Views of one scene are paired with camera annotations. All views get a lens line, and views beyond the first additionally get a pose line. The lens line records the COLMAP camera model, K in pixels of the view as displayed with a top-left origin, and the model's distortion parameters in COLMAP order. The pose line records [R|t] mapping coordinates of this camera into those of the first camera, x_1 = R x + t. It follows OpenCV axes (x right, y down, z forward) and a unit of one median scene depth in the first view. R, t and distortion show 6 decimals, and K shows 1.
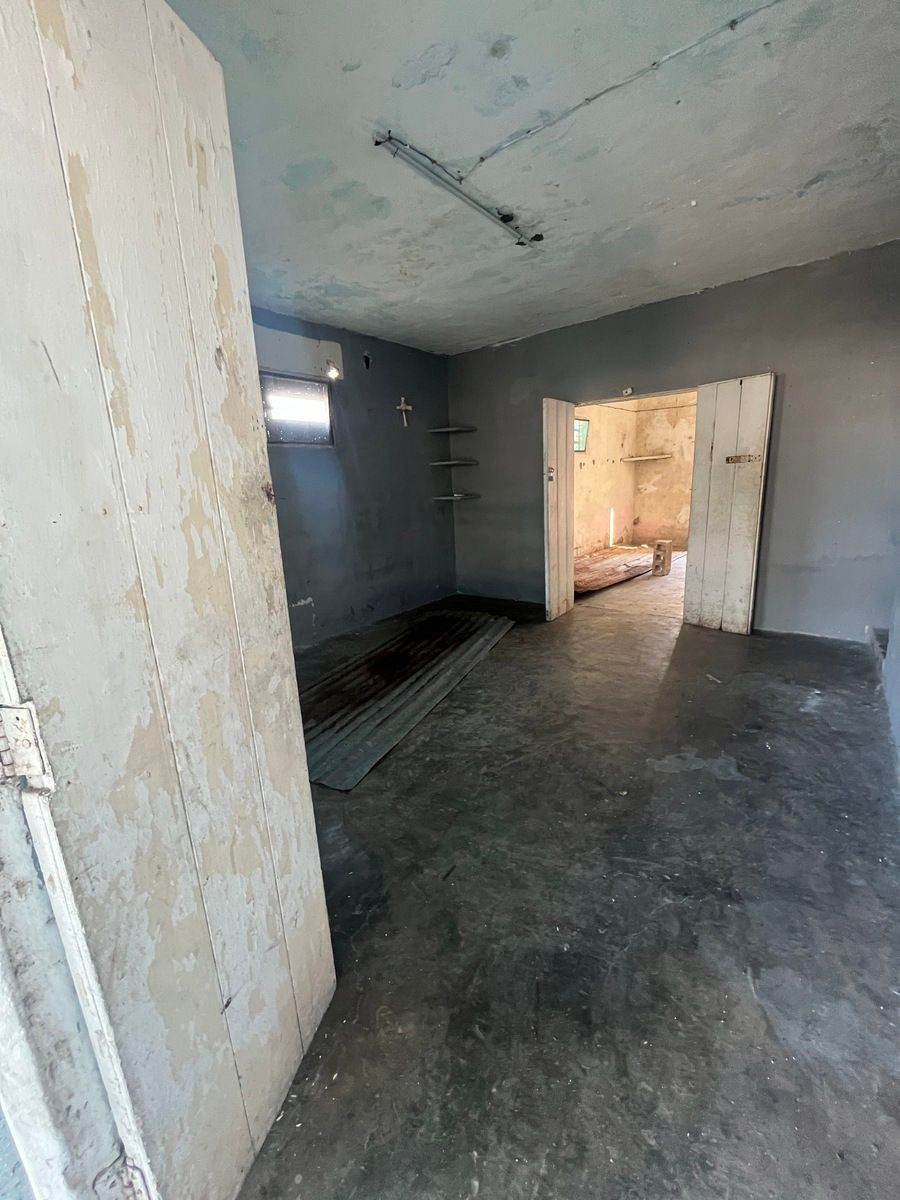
lens RADIAL K [[485.9, 0, 452.7], [0, 485.9, 592.4], [0, 0, 1]] dist [-0.003462, 0.000178]
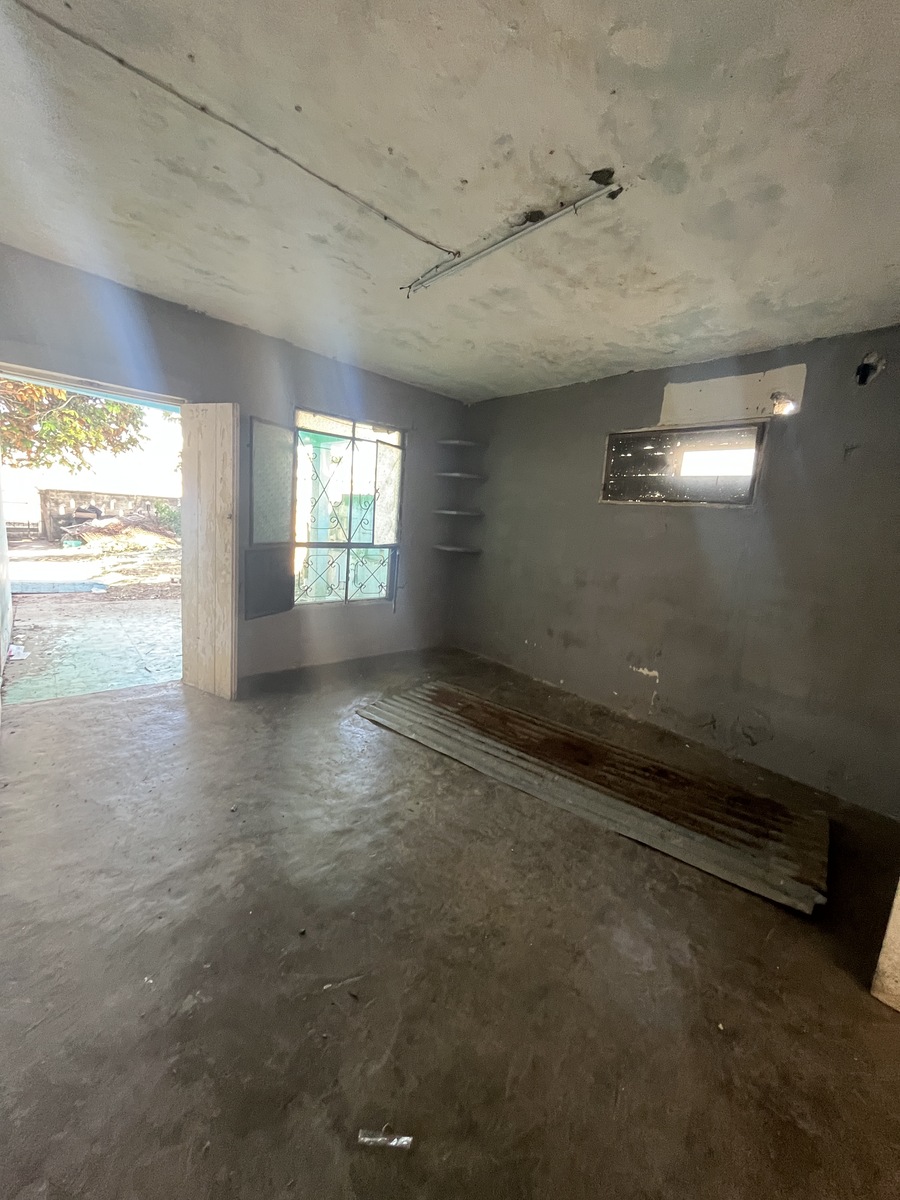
lens RADIAL K [[485.9, 0, 448.8], [0, 485.9, 597.3], [0, 0, 1]] dist [-0.003462, 0.000178]
pose [[-0.235163, 0.202530, -0.950621, 0.762853], [-0.284591, 0.920836, 0.266586, -0.303163], [0.929358, 0.333230, -0.158909, 0.929553]]
